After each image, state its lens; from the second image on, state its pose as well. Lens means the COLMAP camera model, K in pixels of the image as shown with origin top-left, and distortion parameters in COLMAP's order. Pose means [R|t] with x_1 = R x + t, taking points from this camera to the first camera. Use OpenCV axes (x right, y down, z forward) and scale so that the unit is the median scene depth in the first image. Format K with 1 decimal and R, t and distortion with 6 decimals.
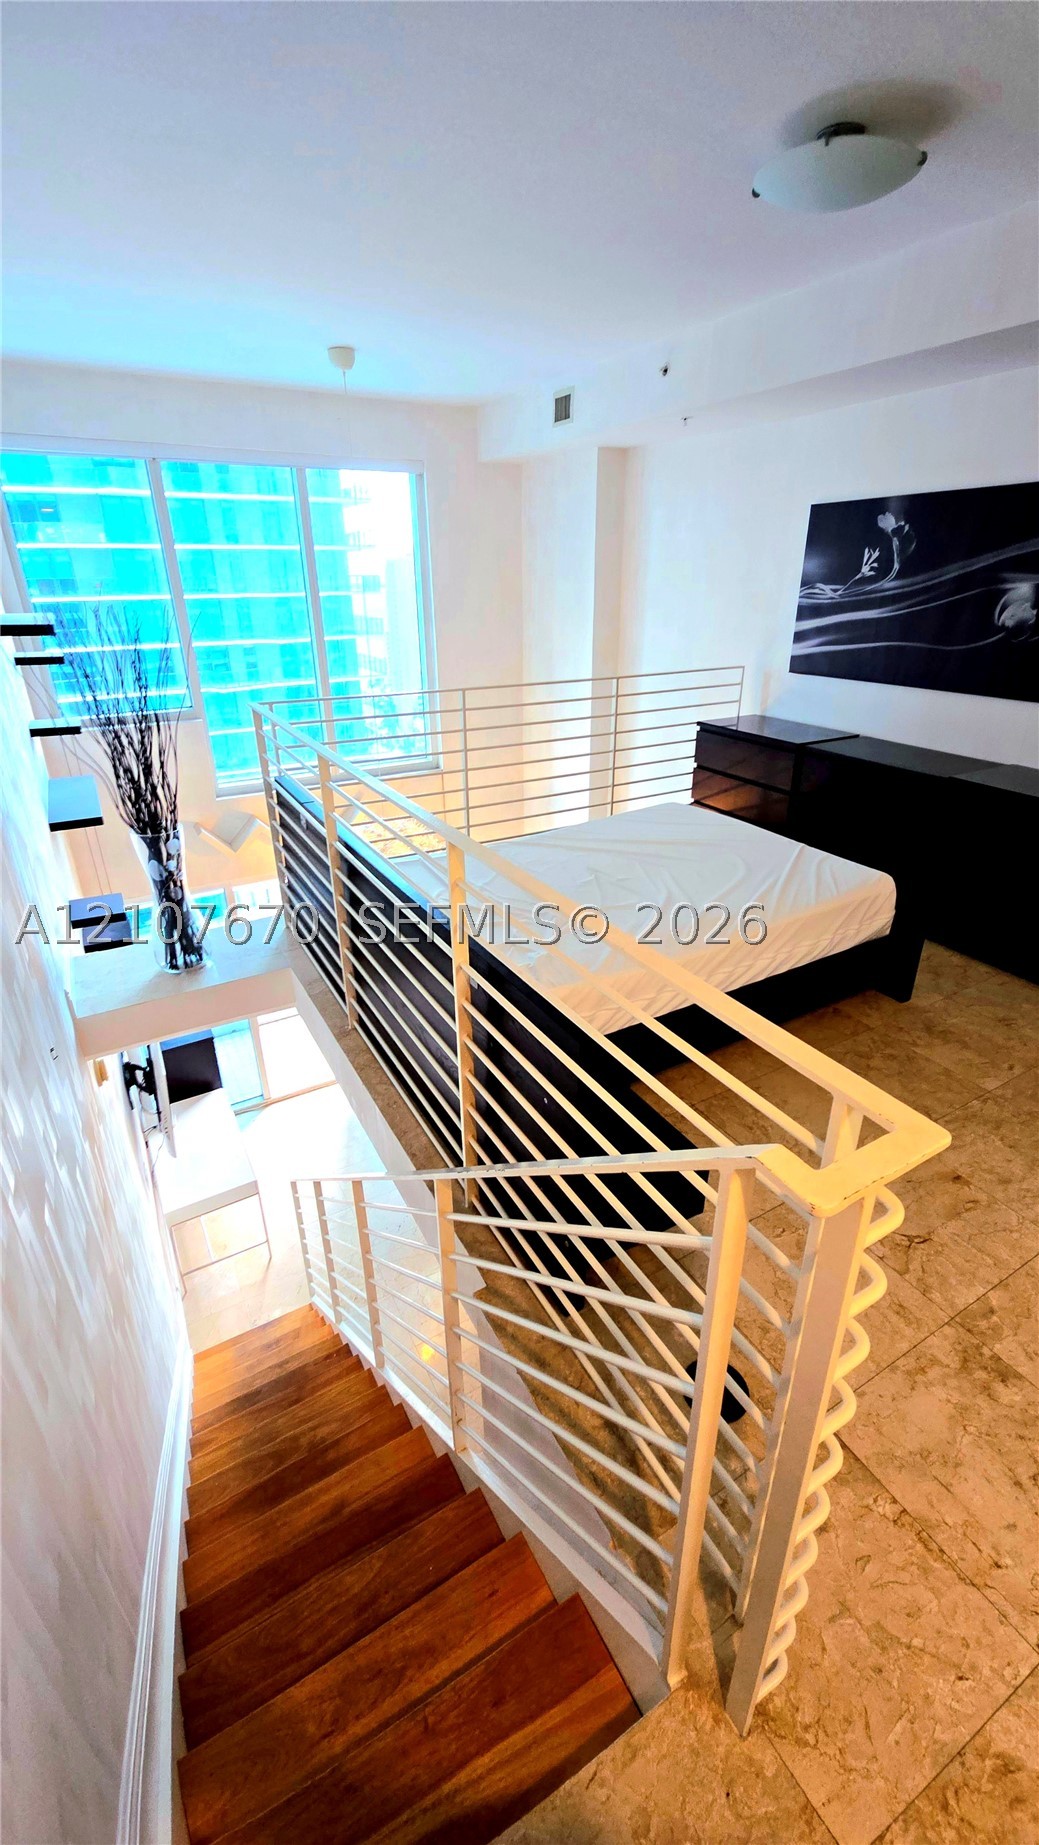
lens RADIAL K [[751.6, 0, 513.0], [0, 751.6, 898.4], [0, 0, 1]] dist [0.010334, -0.007691]
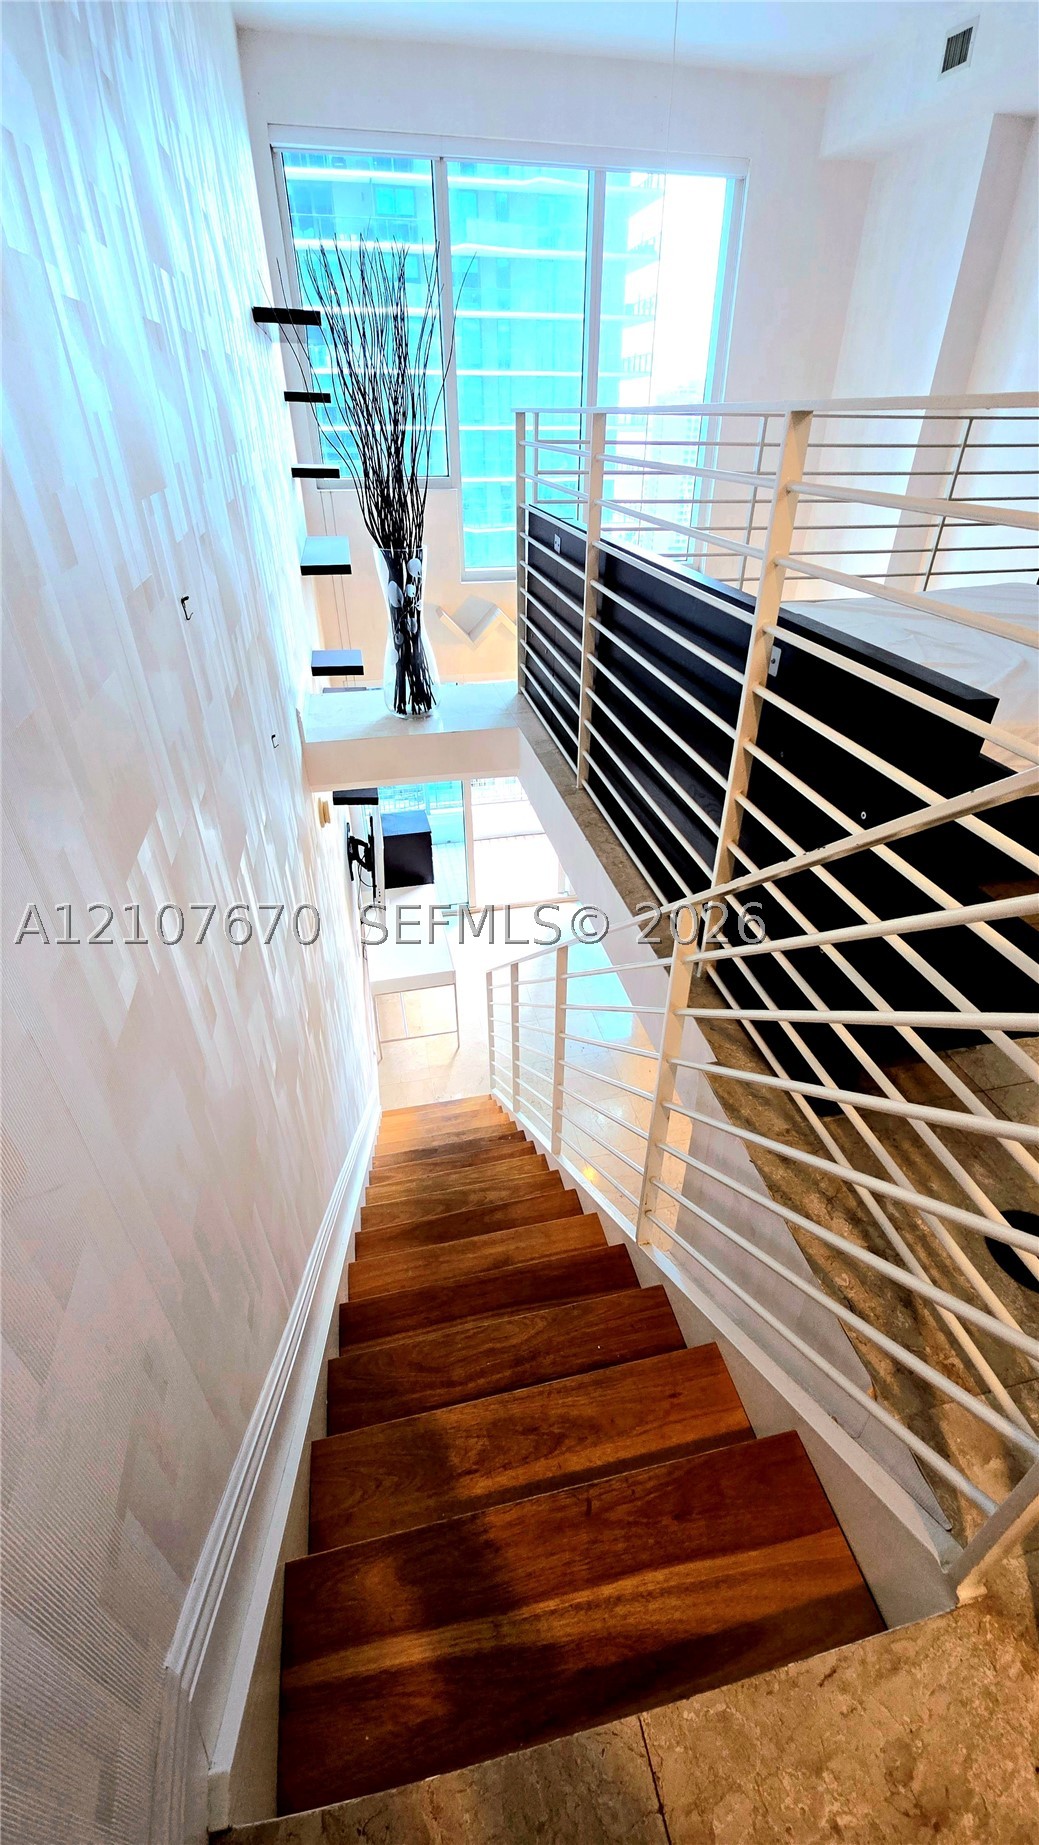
lens RADIAL K [[751.6, 0, 521.8], [0, 751.6, 874.7], [0, 0, 1]] dist [0.010334, -0.007691]
pose [[0.954178, 0.167231, -0.248148, -0.040903], [-0.128635, 0.977964, 0.164439, 0.130642], [0.270179, -0.124983, 0.954663, 0.123474]]
